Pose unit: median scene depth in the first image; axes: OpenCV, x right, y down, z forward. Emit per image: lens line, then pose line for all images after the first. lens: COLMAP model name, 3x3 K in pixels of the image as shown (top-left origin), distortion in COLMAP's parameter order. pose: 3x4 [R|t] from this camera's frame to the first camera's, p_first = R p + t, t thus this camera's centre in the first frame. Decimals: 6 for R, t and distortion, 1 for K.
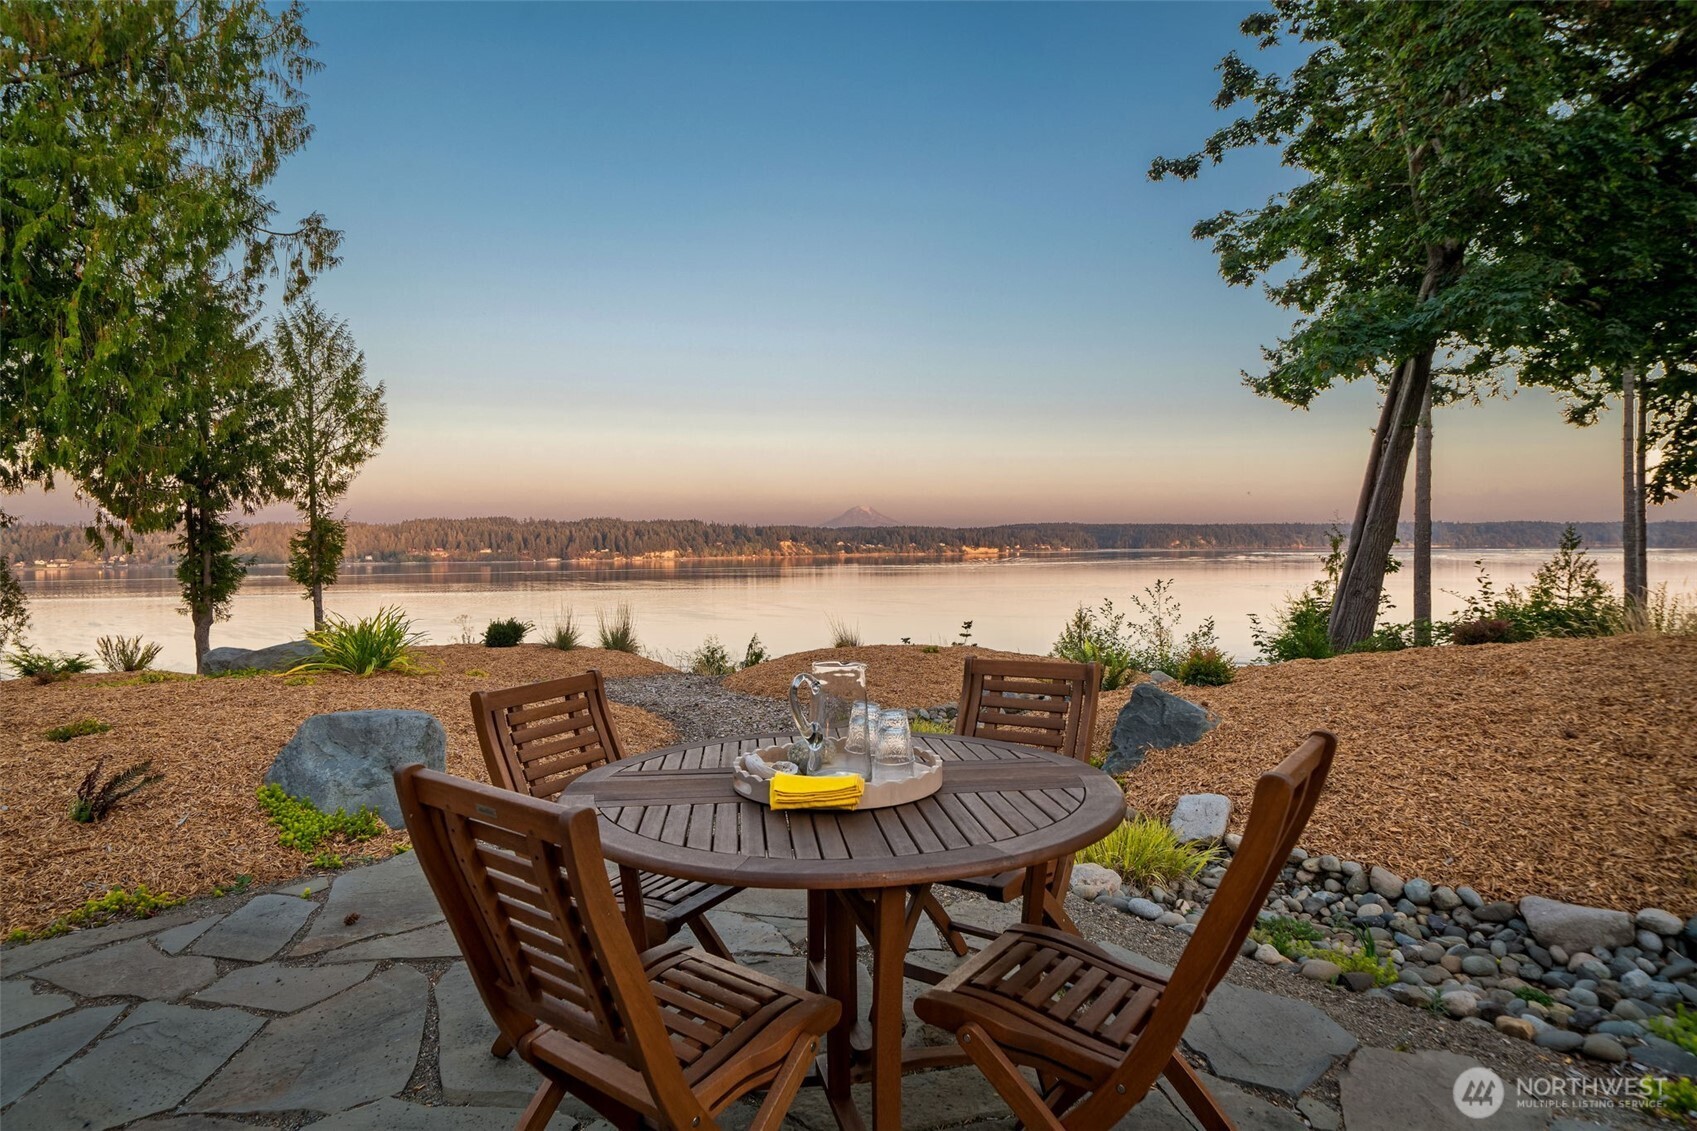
lens RADIAL K [[911.2, 0, 868.4], [0, 911.2, 561.9], [0, 0, 1]] dist [0.004772, -0.000291]
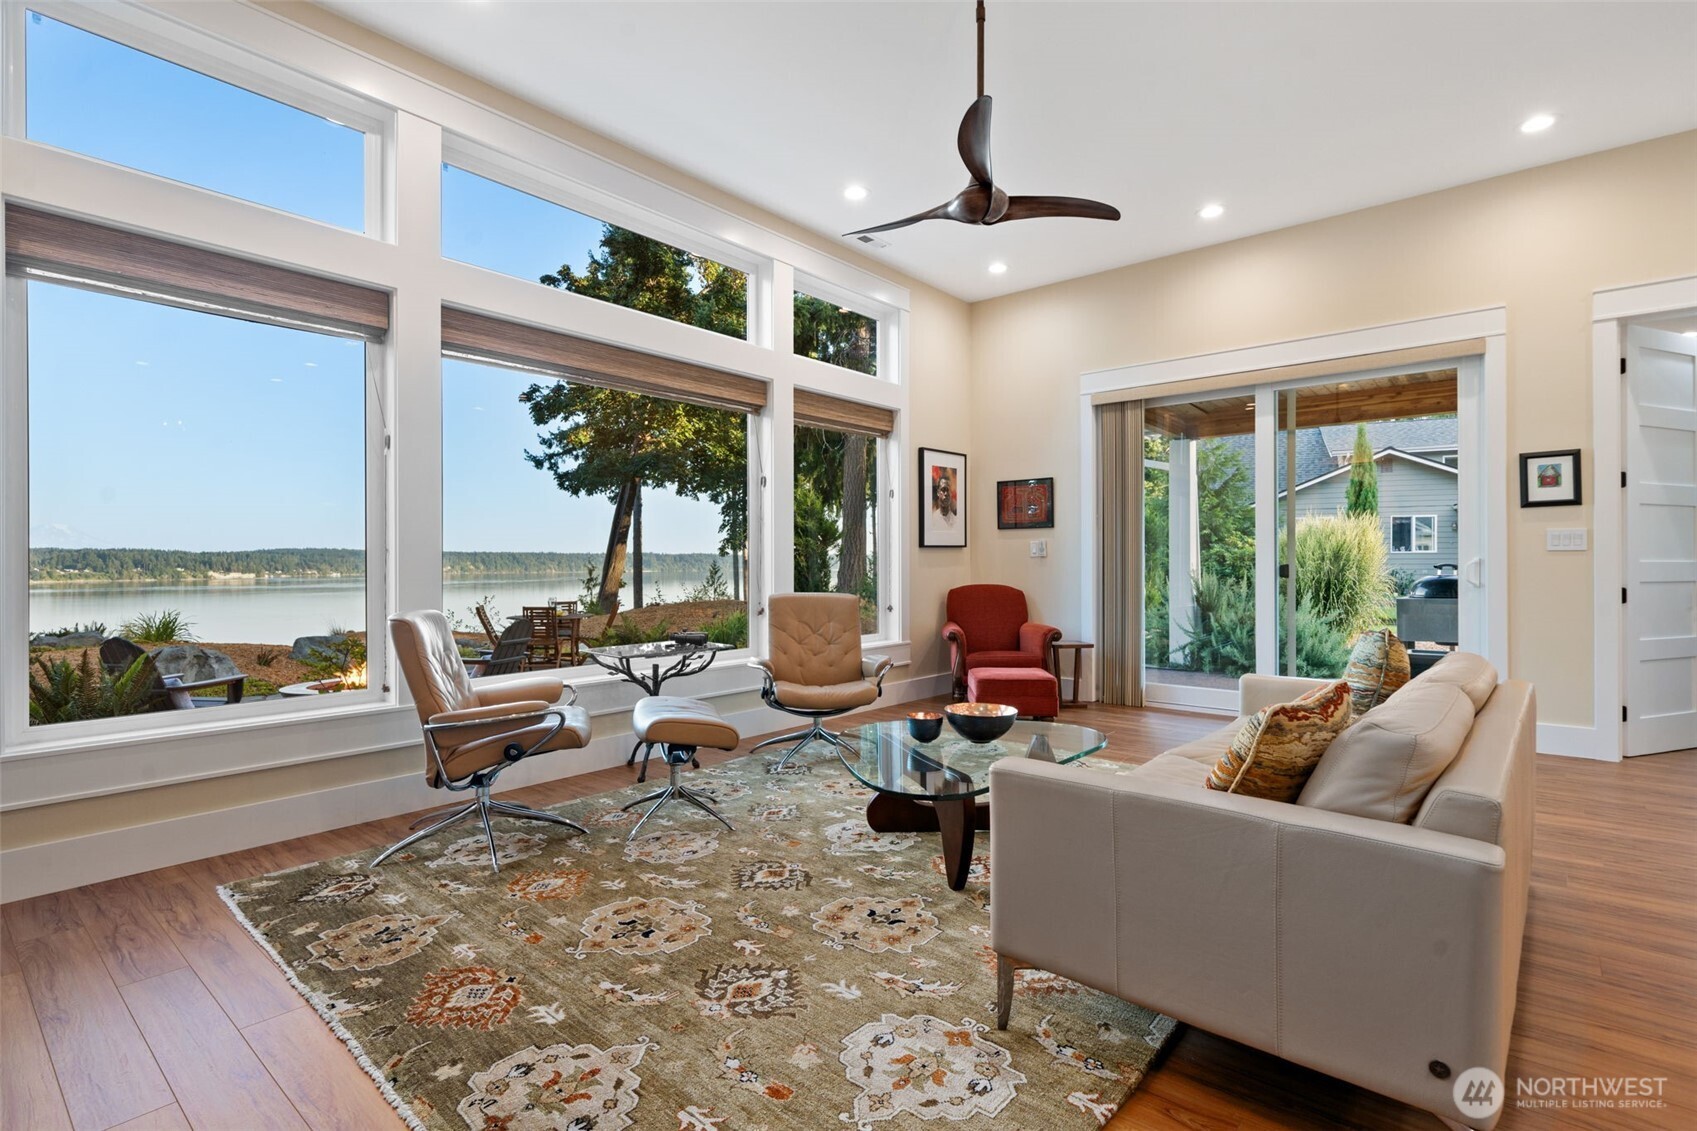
lens RADIAL K [[804.0, 0, 835.5], [0, 804.0, 557.0], [0, 0, 1]] dist [0.003457, 0.000603]
pose [[0.708707, 0.010739, 0.705421, -0.132458], [0.013133, 0.999510, -0.028411, 0.000020], [-0.705380, 0.029400, 0.708219, -0.229305]]
